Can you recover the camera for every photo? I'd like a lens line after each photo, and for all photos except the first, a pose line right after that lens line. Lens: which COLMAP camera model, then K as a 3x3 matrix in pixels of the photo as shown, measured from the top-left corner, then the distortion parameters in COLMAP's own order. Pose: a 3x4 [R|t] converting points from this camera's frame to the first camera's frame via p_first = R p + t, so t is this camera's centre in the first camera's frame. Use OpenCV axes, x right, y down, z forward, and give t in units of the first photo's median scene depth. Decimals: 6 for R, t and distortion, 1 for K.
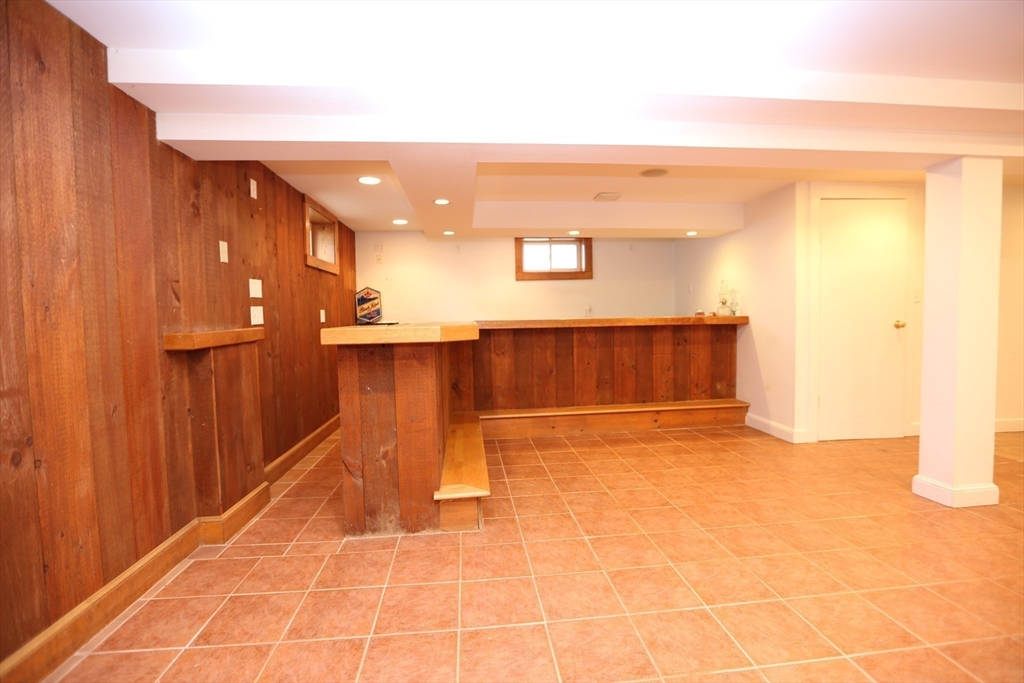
lens RADIAL K [[469.7, 0, 512.0], [0, 469.7, 341.5], [0, 0, 1]] dist [-0.051704, 0.019356]
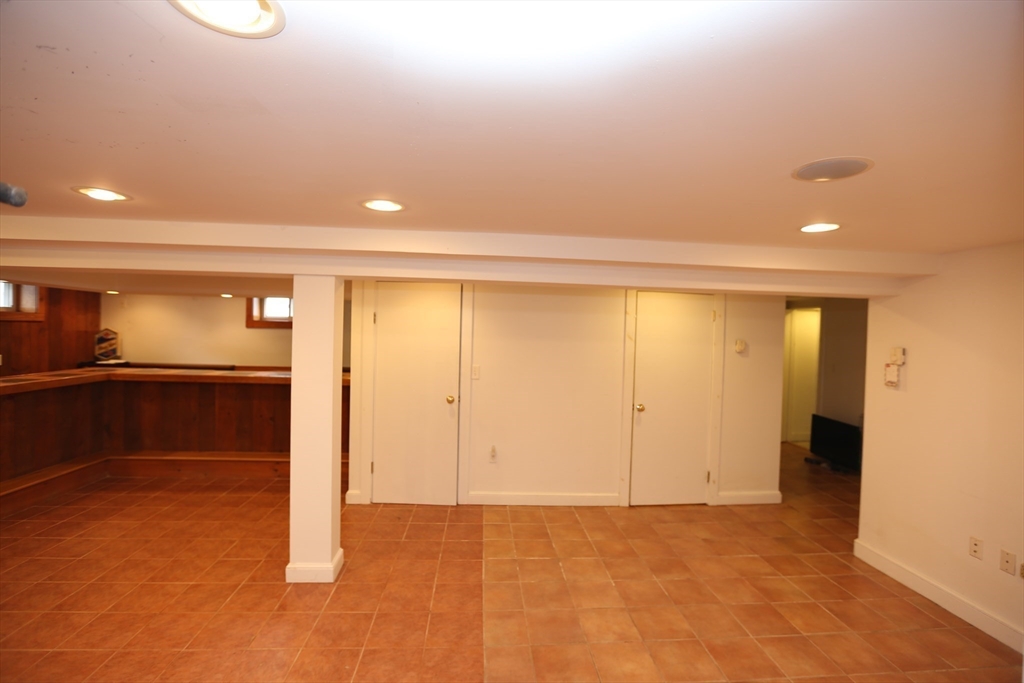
lens RADIAL K [[469.7, 0, 512.0], [0, 469.7, 341.5], [0, 0, 1]] dist [-0.051704, 0.019356]
pose [[0.998400, 0.047323, -0.030949, 0.870760], [-0.048160, 0.998478, -0.026867, -0.128408], [0.029631, 0.028314, 0.999160, -0.077305]]
